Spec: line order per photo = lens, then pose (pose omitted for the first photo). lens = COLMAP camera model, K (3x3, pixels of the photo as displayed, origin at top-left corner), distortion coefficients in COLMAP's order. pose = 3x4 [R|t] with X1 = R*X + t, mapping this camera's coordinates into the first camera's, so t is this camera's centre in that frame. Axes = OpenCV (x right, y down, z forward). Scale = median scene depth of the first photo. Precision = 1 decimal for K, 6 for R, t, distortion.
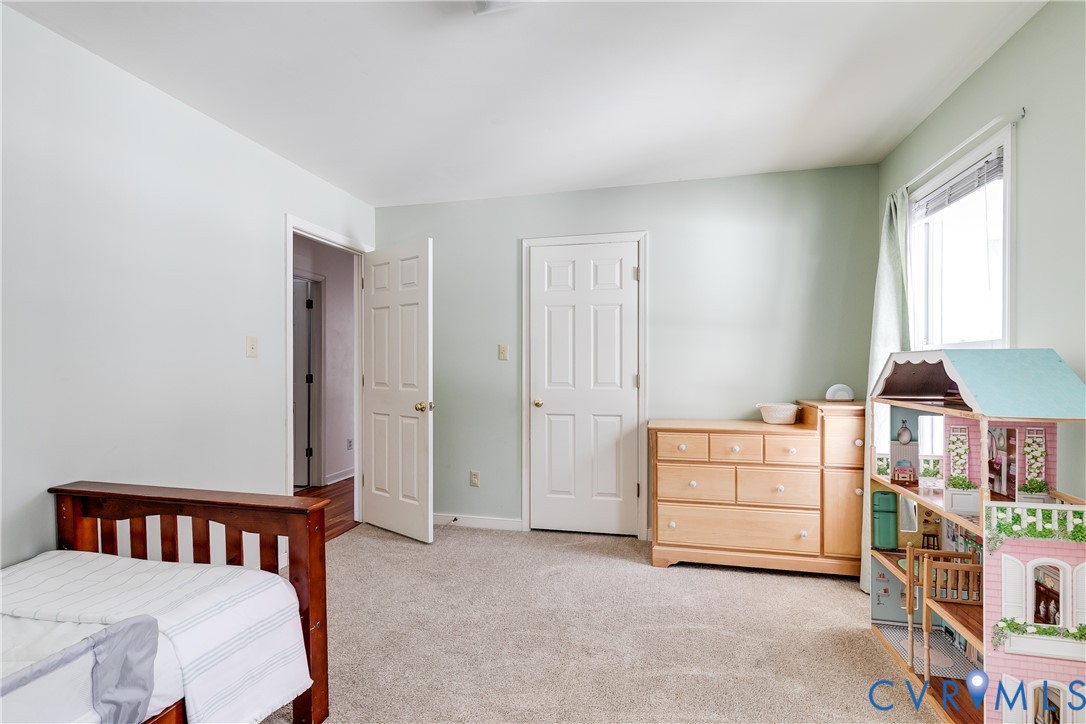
lens RADIAL K [[490.4, 0, 546.4], [0, 490.4, 361.8], [0, 0, 1]] dist [0.006736, -0.001603]
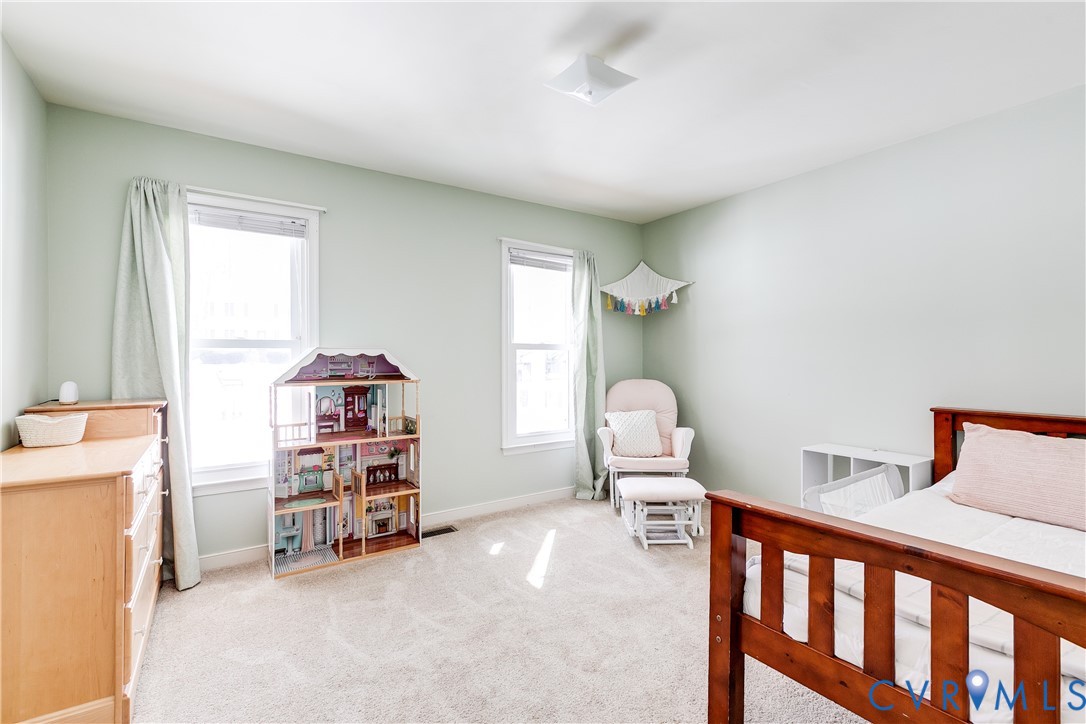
lens RADIAL K [[490.4, 0, 546.4], [0, 490.4, 361.8], [0, 0, 1]] dist [0.006736, -0.001603]
pose [[-0.706904, -0.003845, 0.707299, -0.785502], [0.003131, 0.999958, 0.008565, 0.012844], [-0.707302, 0.008269, -0.706863, 1.682868]]
